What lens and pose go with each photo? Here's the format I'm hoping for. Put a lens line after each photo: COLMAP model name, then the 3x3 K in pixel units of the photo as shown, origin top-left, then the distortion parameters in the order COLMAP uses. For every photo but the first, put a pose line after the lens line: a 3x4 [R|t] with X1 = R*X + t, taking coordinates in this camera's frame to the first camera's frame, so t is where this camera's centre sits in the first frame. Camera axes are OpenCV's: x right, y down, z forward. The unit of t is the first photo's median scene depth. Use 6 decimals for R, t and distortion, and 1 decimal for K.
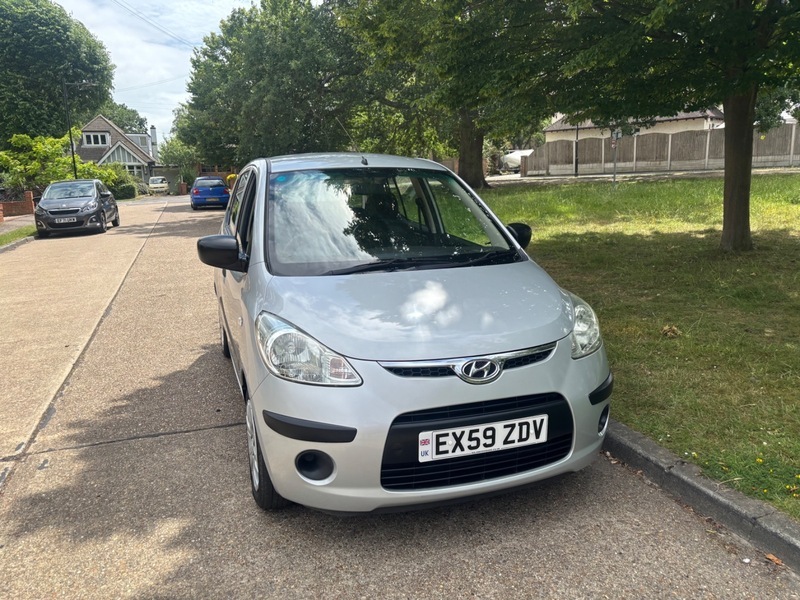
lens RADIAL K [[616.7, 0, 389.0], [0, 616.7, 300.8], [0, 0, 1]] dist [0.040666, -0.041059]
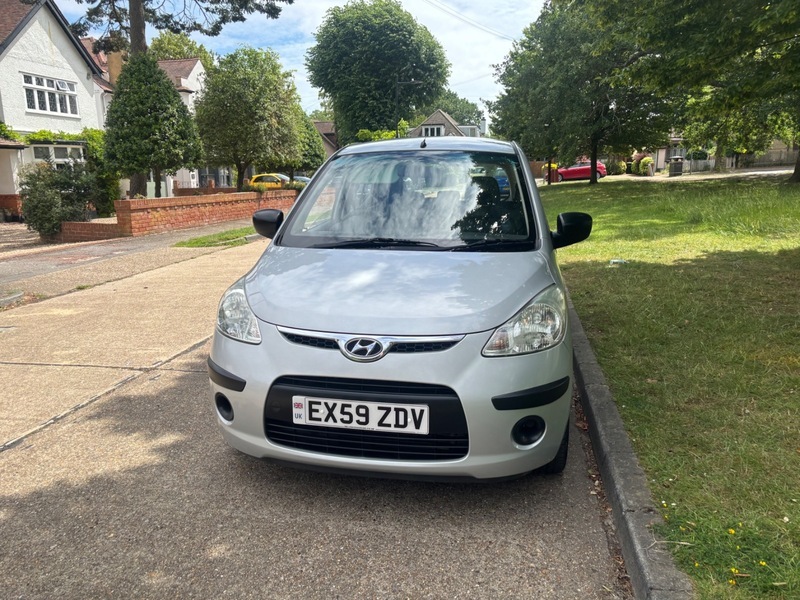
lens RADIAL K [[616.7, 0, 385.1], [0, 616.7, 296.9], [0, 0, 1]] dist [0.040666, -0.041059]
pose [[0.863016, 0.114712, -0.491980, 0.644178], [-0.110226, 0.993172, 0.038217, -0.013751], [0.493005, 0.021247, 0.869767, 0.131281]]
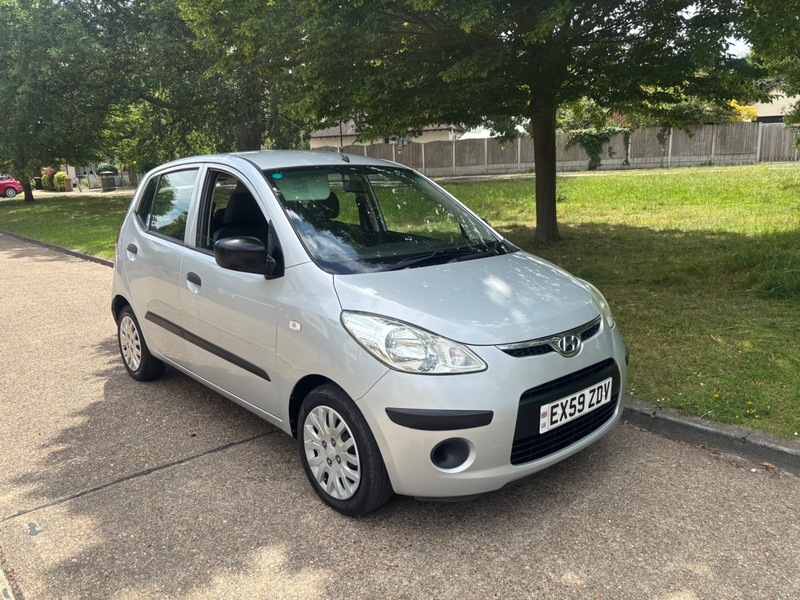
lens RADIAL K [[616.7, 0, 391.4], [0, 616.7, 302.4], [0, 0, 1]] dist [0.040666, -0.041059]
pose [[0.919117, -0.078528, 0.386080, -0.549616], [0.081290, 0.996648, 0.009196, 0.001185], [-0.385508, 0.022932, 0.922420, 0.093421]]
